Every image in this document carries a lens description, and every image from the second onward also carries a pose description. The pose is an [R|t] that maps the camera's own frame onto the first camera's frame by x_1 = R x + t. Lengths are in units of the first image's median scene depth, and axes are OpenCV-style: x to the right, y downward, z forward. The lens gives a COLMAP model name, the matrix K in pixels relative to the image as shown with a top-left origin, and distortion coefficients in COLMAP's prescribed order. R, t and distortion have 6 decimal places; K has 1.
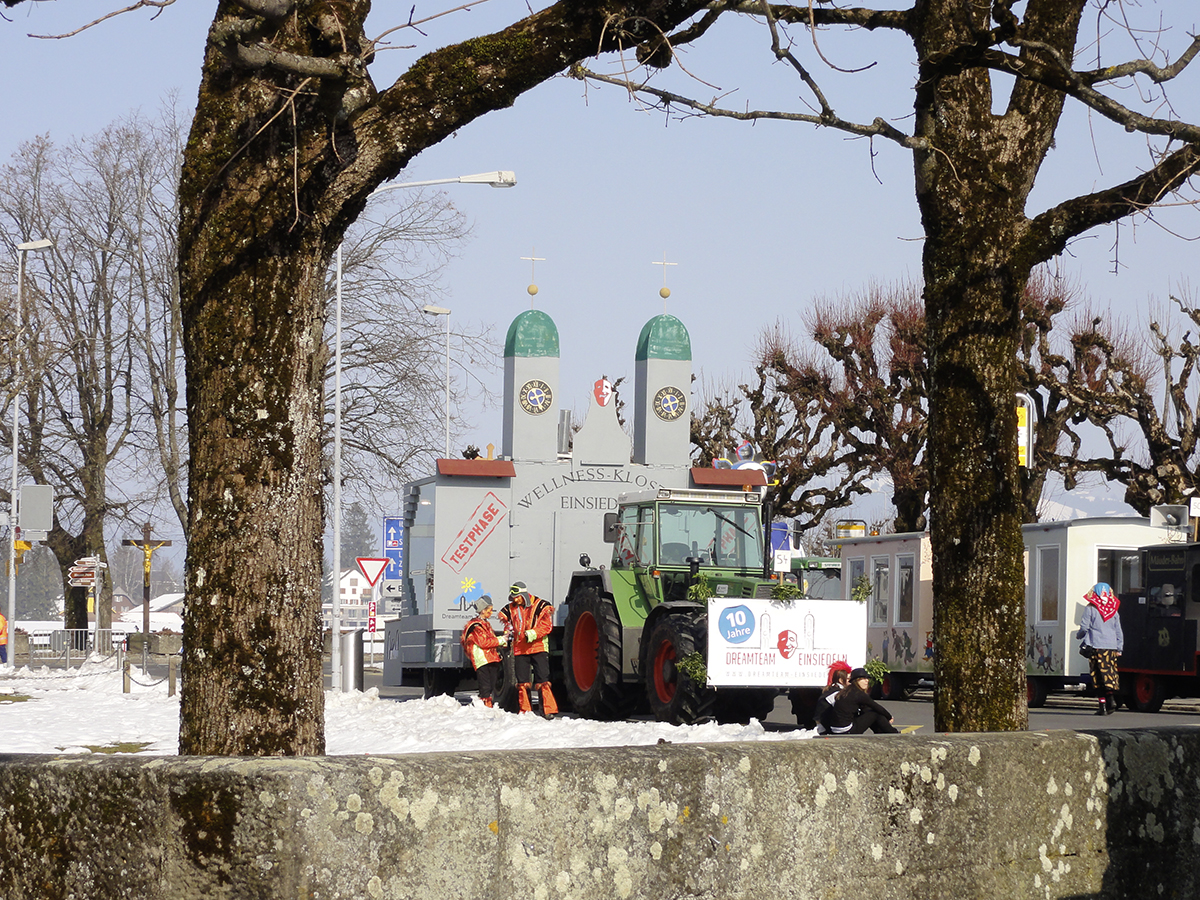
lens RADIAL K [[3075.8, 0, 594.3], [0, 3075.8, 454.7], [0, 0, 1]] dist [-0.029729, 0.000000]
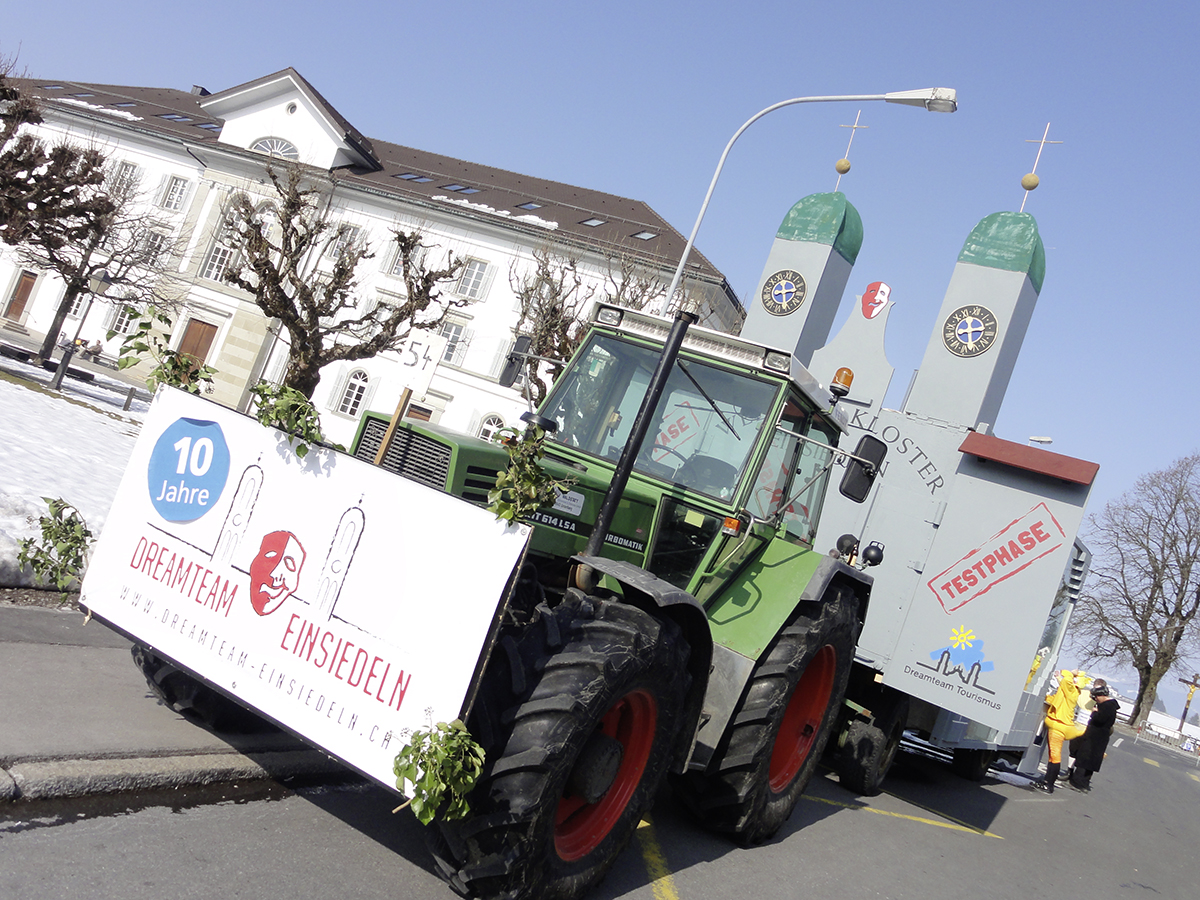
lens RADIAL K [[1033.7, 0, 603.6], [0, 1033.7, 445.3], [0, 0, 1]] dist [0.000912, 0.008771]
pose [[0.642209, 0.173590, -0.746615, 0.157748], [-0.292927, 0.955671, -0.029768, 0.039465], [0.708351, 0.237821, 0.664590, 0.901208]]
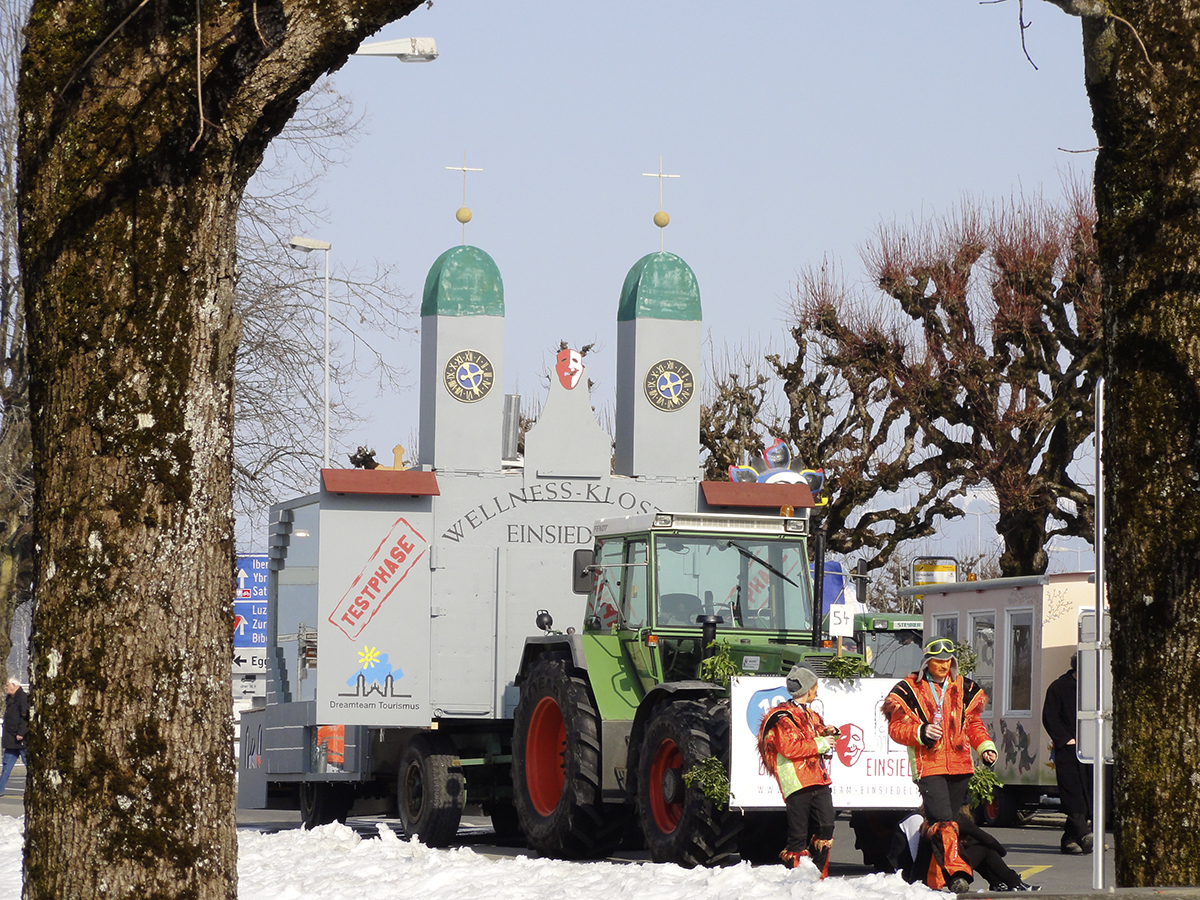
lens RADIAL K [[4610.6, 0, 605.3], [0, 4610.6, 447.1], [0, 0, 1]] dist [-0.043223, 0.000000]
pose [[0.999888, -0.003233, 0.014603, -0.004514], [0.003267, 0.999992, -0.002277, -0.000977], [-0.014596, 0.002324, 0.999891, -0.001792]]
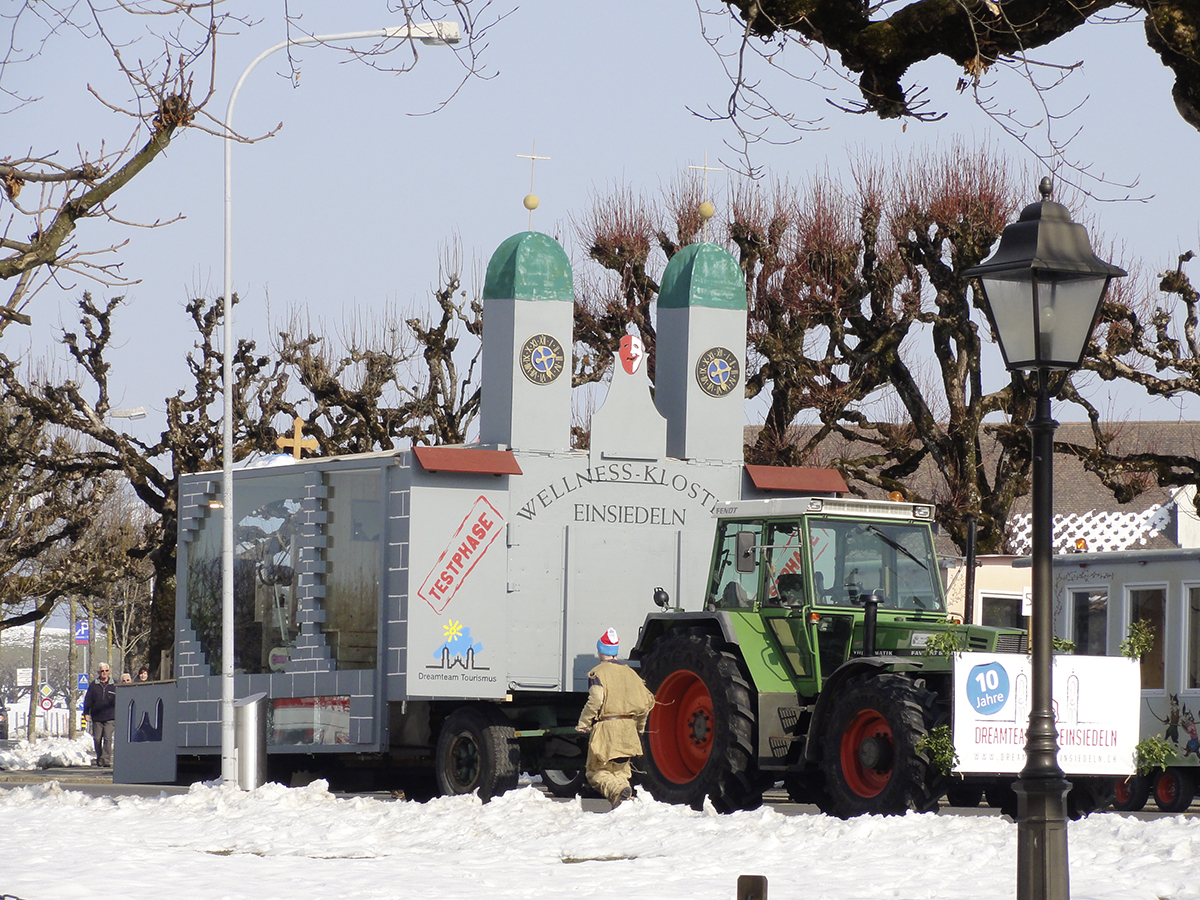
lens RADIAL K [[5735.2, 0, 600.4], [0, 5735.2, 450.5], [0, 0, 1]] dist [-0.083083, 0.000000]
pose [[0.968763, 0.016246, 0.247454, -0.357844], [-0.018696, 0.999797, 0.007554, -0.009059], [-0.247281, -0.011944, 0.968870, -0.273559]]
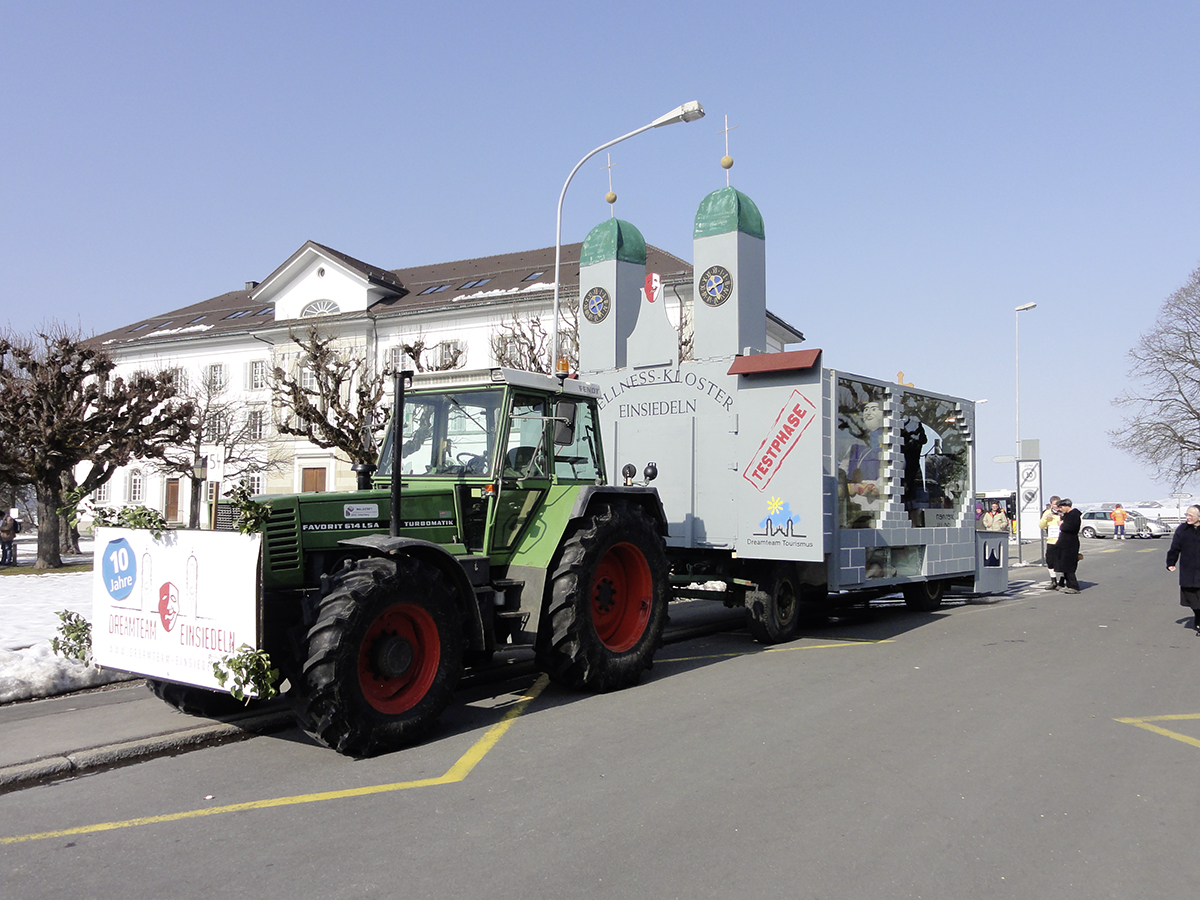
lens RADIAL K [[948.1, 0, 600.7], [0, 948.1, 445.7], [0, 0, 1]] dist [0.002445, 0.019031]
pose [[0.569929, -0.059302, -0.819551, 0.246005], [0.052370, 0.997986, -0.035794, 0.039861], [0.820023, -0.022520, 0.571887, 0.917310]]
